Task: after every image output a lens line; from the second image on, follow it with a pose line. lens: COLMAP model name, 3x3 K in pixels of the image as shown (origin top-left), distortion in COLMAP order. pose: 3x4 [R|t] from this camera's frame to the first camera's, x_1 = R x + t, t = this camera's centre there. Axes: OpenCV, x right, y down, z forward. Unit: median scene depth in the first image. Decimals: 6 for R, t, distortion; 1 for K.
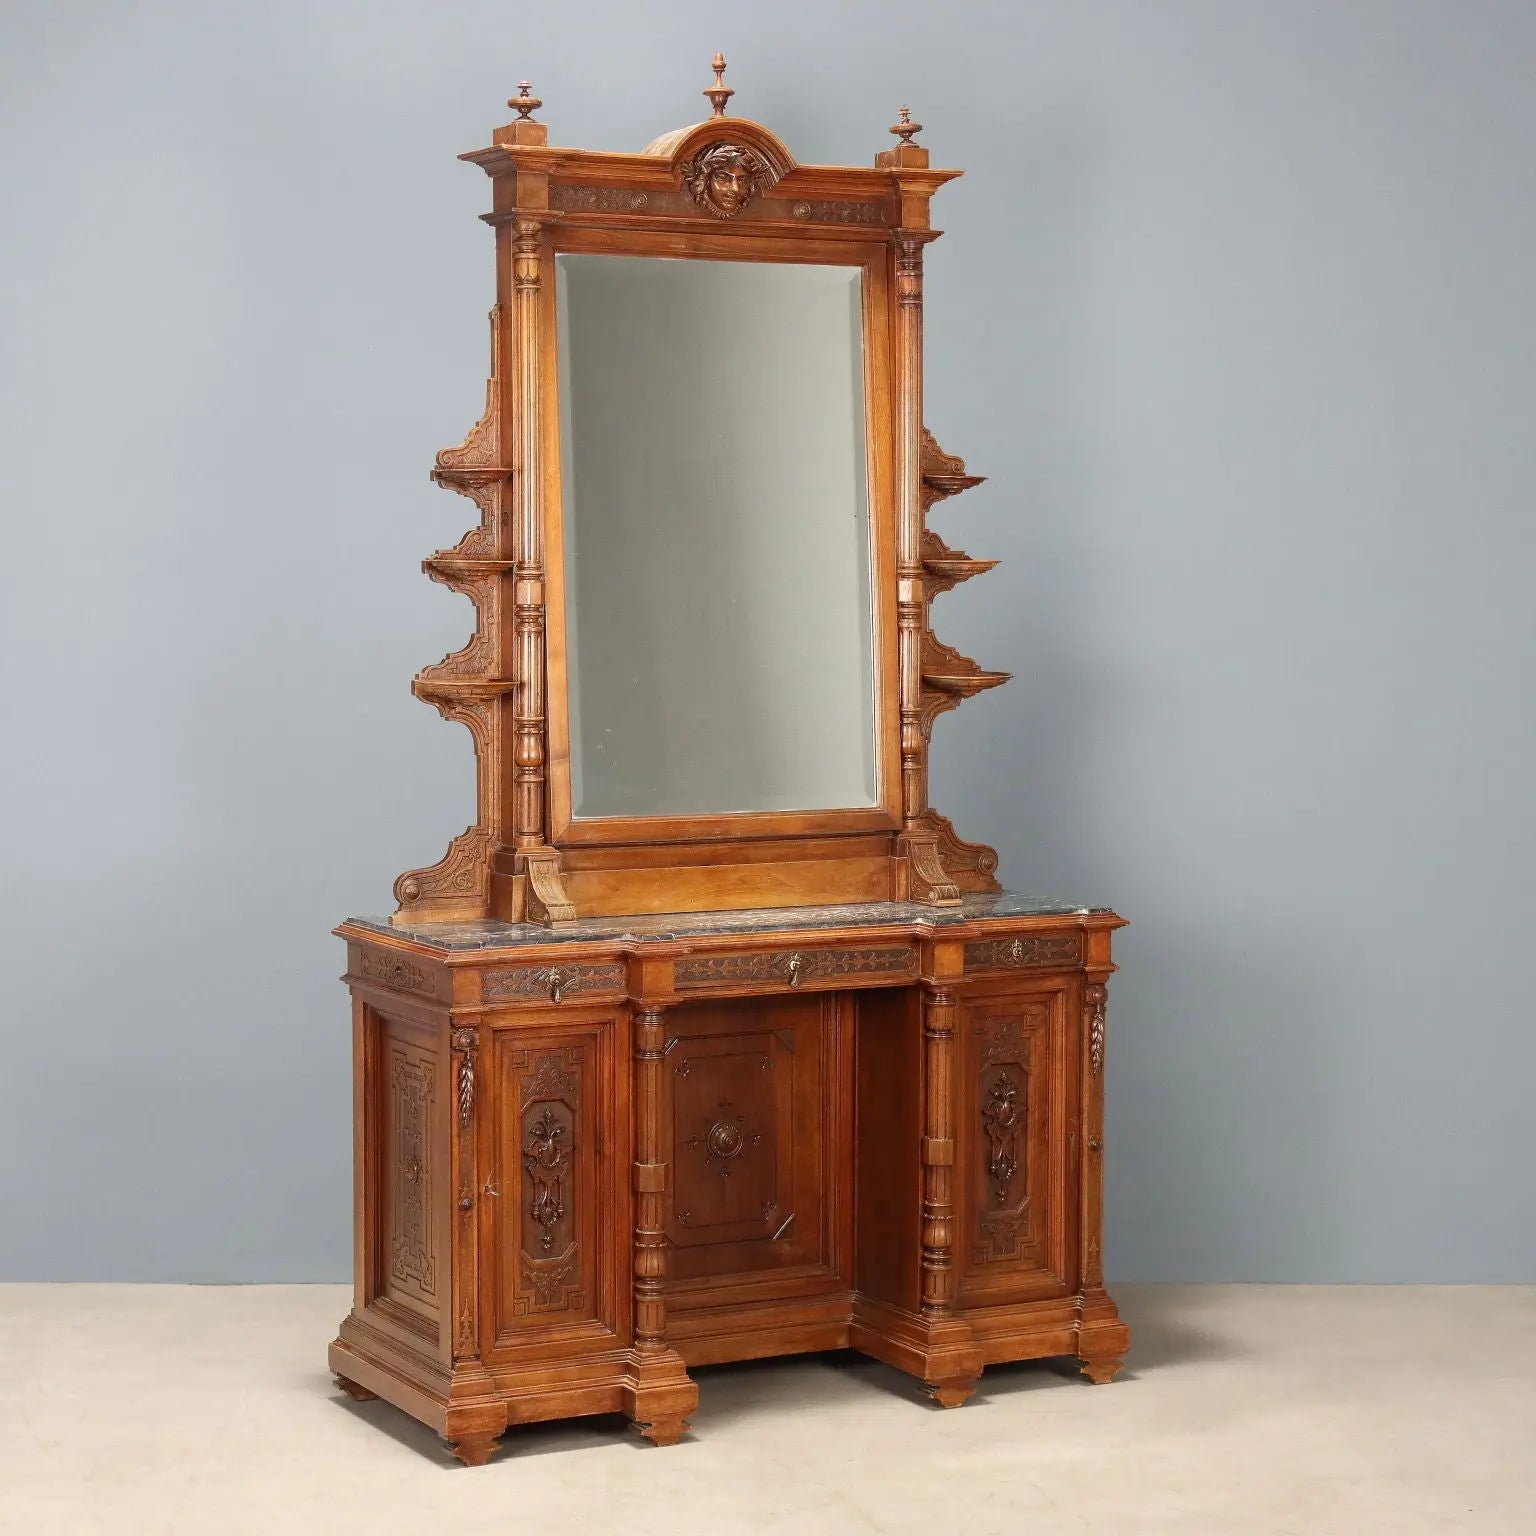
lens RADIAL K [[3478.8, 0, 708.8], [0, 3478.8, 767.0], [0, 0, 1]] dist [0.051081, -0.008959]
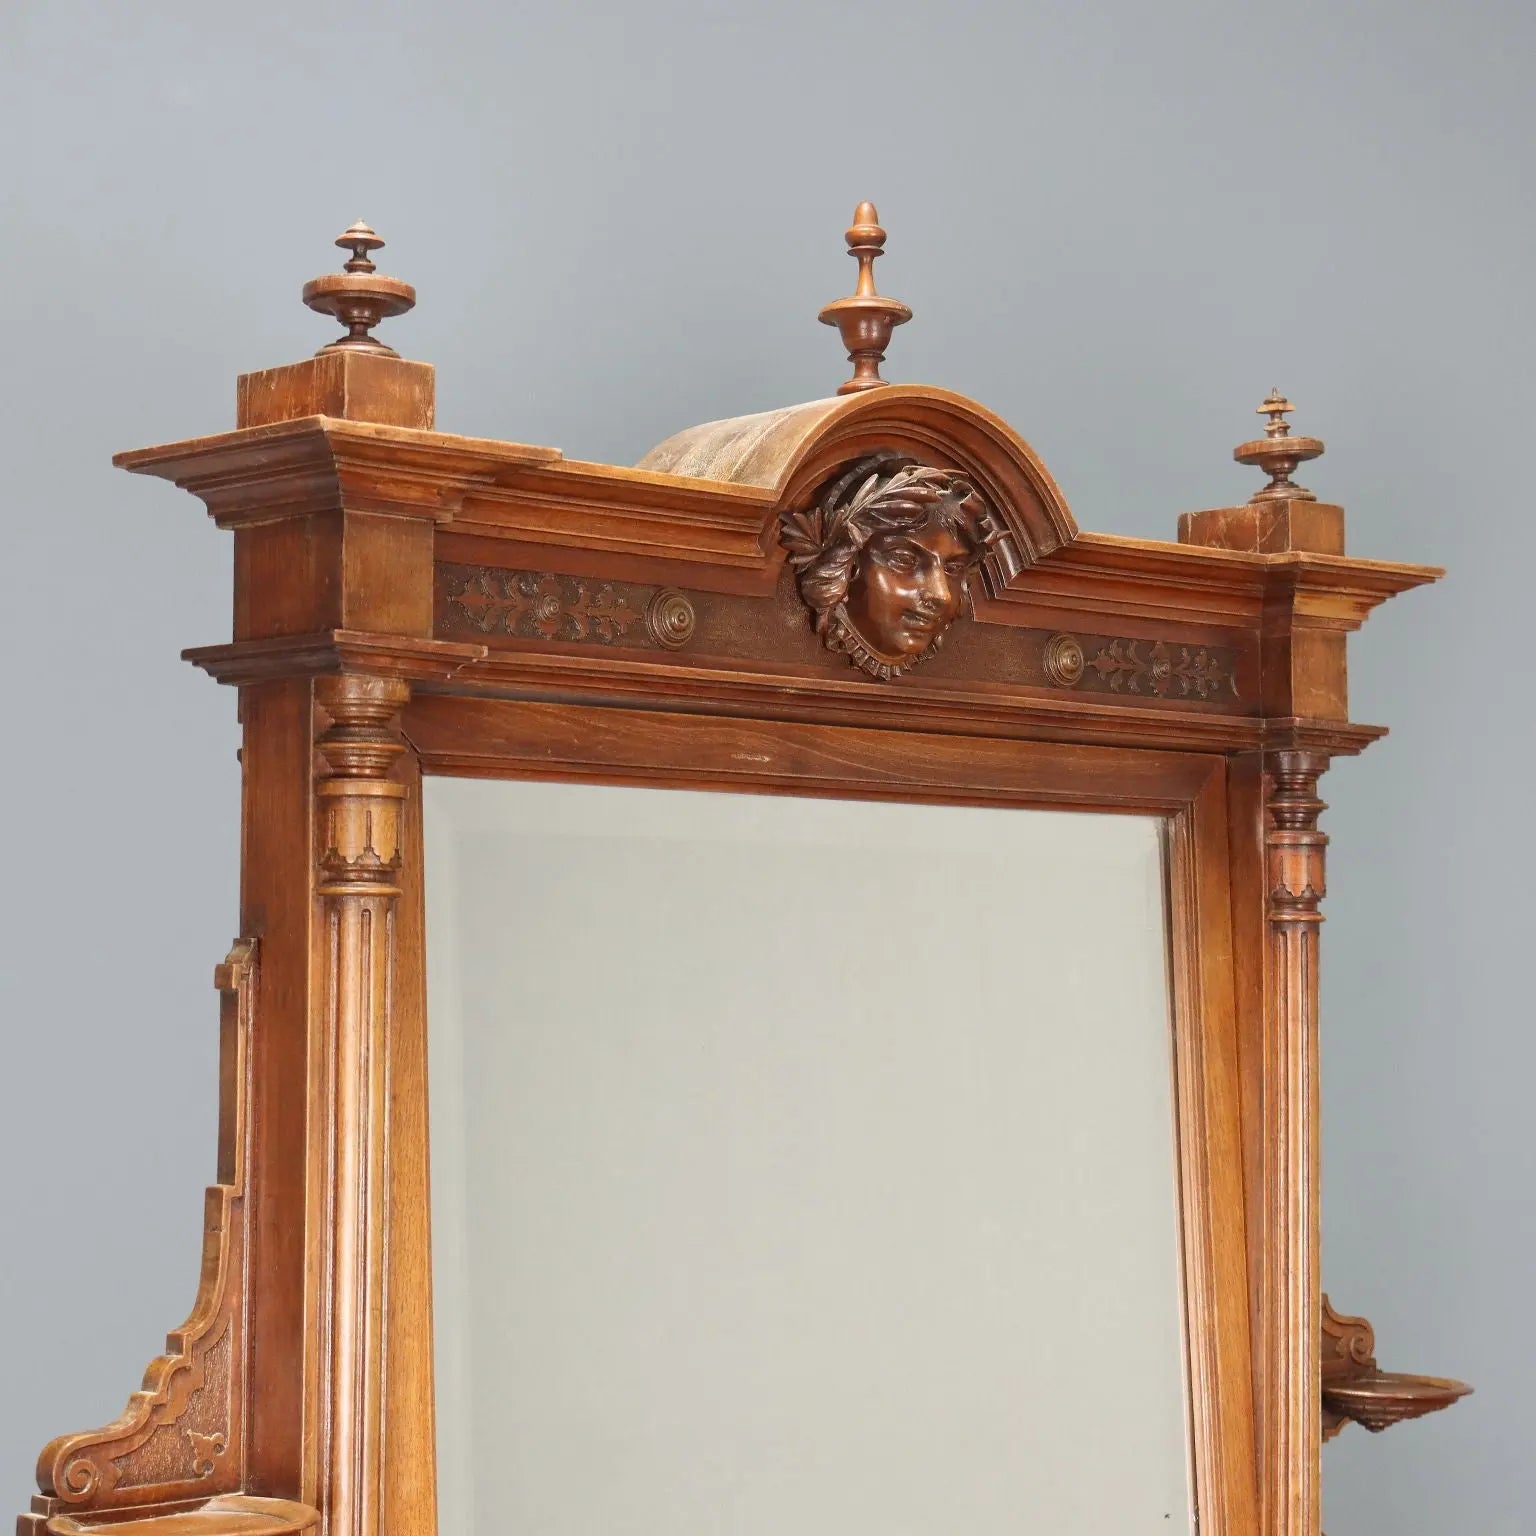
lens RADIAL K [[3413.9, 0, 738.5], [0, 3413.9, 766.9], [0, 0, 1]] dist [-0.005825, 0.078001]
pose [[0.963630, 0.021885, 0.266341, -0.097618], [0.009742, 0.993102, -0.116852, -0.111541], [-0.267061, 0.115196, 0.956770, 0.694473]]
